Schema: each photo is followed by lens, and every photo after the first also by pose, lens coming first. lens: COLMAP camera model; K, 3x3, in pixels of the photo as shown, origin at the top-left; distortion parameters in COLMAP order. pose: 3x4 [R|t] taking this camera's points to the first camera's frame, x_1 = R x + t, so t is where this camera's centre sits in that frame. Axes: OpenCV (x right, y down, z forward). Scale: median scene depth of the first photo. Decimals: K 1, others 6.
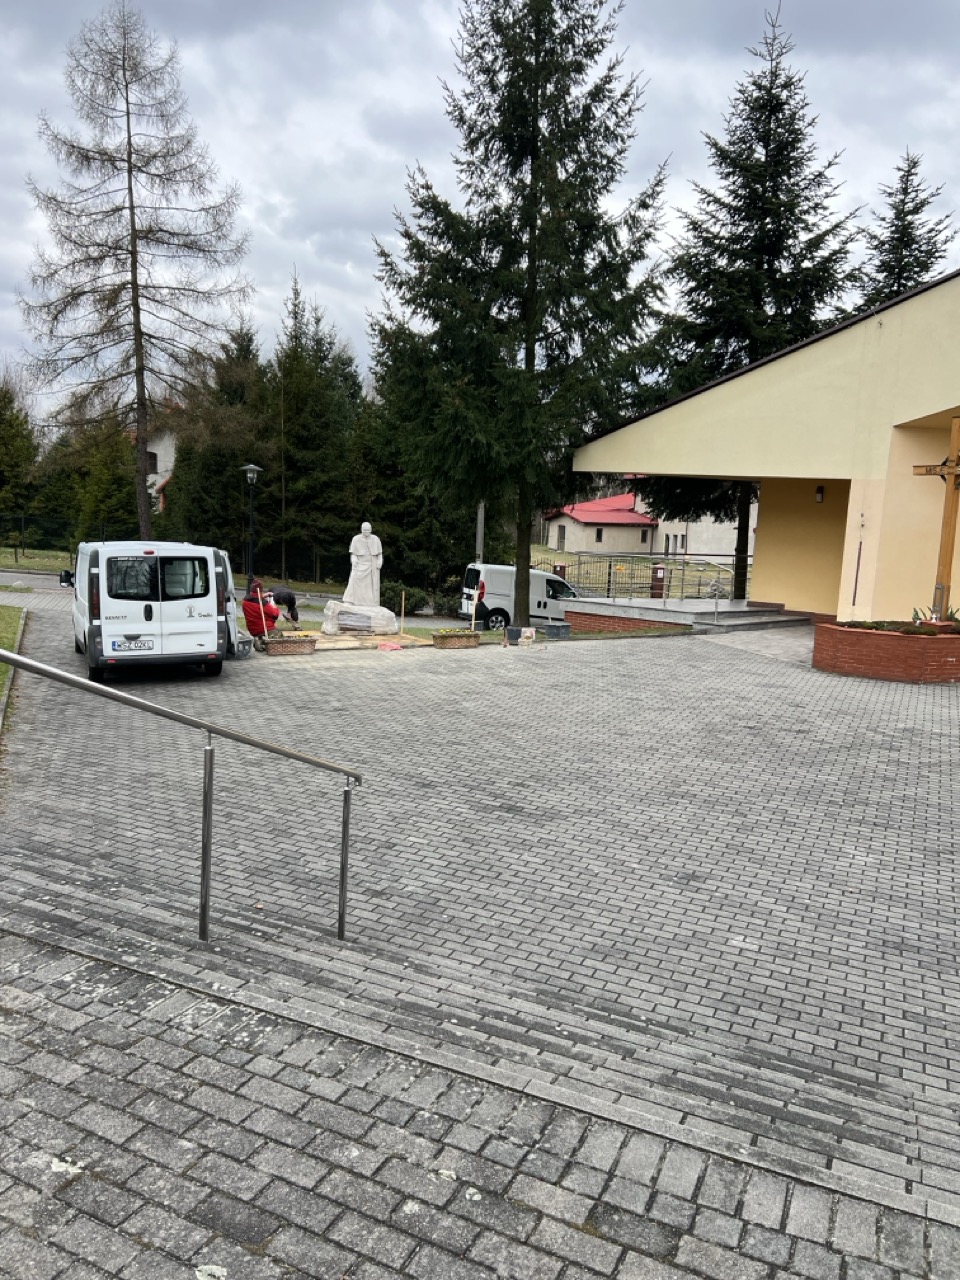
lens RADIAL K [[955.6, 0, 483.8], [0, 955.6, 627.7], [0, 0, 1]] dist [0.044464, -0.051203]
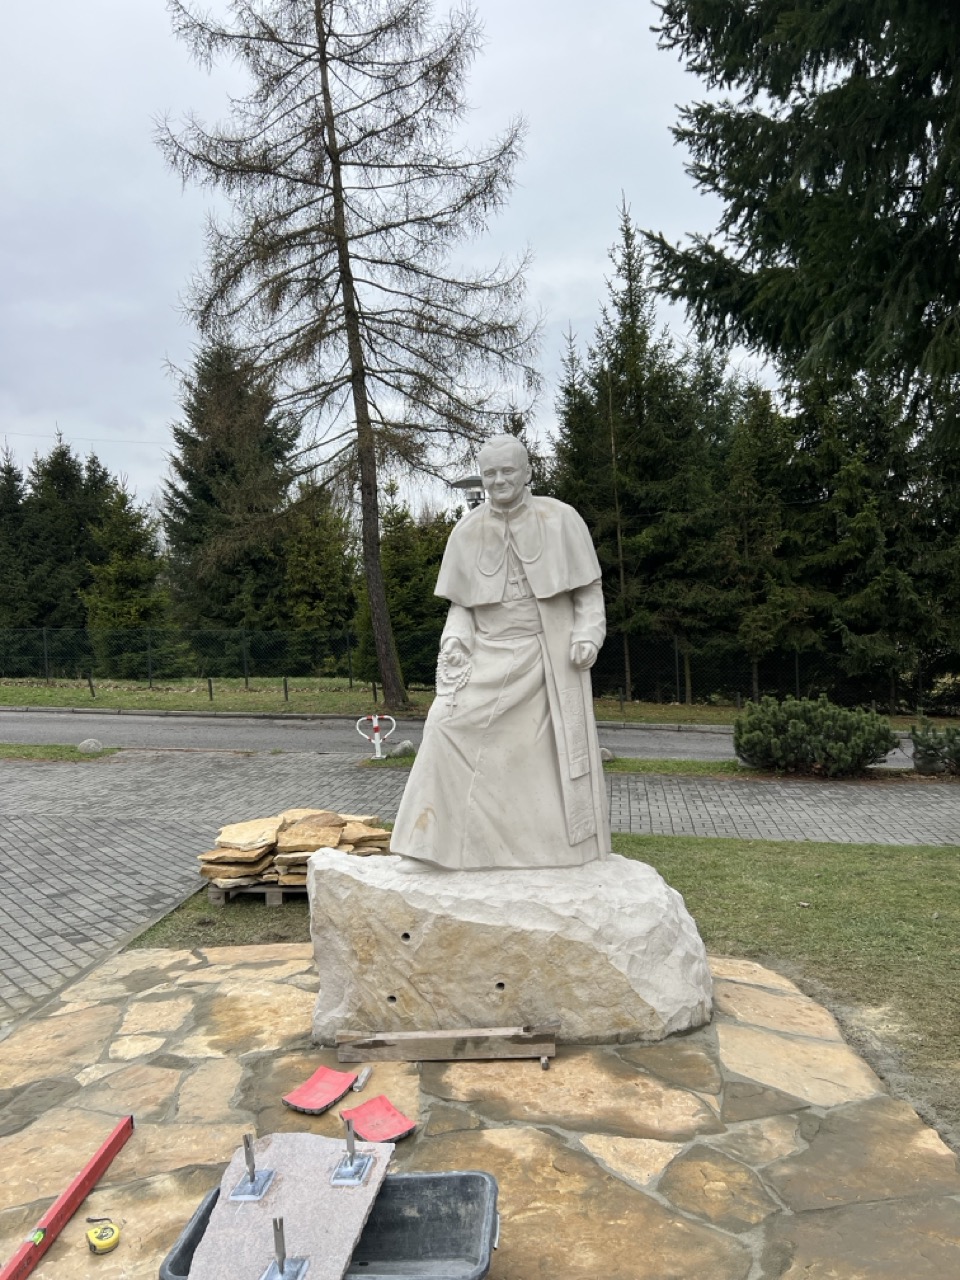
lens RADIAL K [[955.6, 0, 474.8], [0, 955.6, 644.0], [0, 0, 1]] dist [0.044464, -0.051203]
pose [[0.886497, -0.080128, -0.455744, -0.021981], [0.034111, 0.993530, -0.108329, -0.024582], [0.461476, 0.080487, 0.883494, 0.436615]]
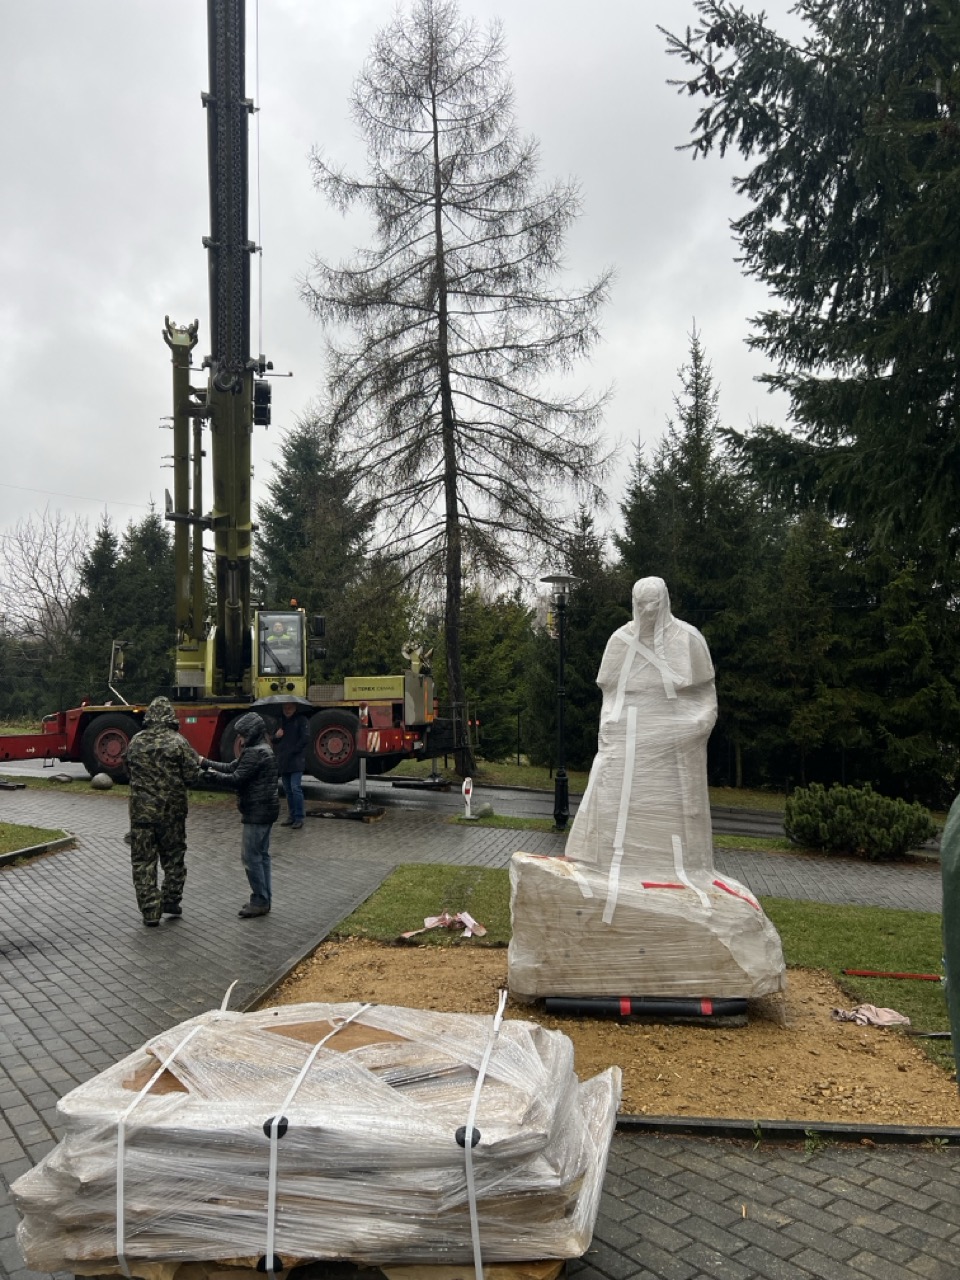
lens RADIAL K [[955.6, 0, 458.8], [0, 955.6, 643.1], [0, 0, 1]] dist [0.044464, -0.051203]
pose [[0.863782, -0.067303, -0.499351, -0.015317], [-0.032584, 0.981503, -0.188653, -0.017931], [0.502812, 0.179226, 0.845611, 0.384563]]
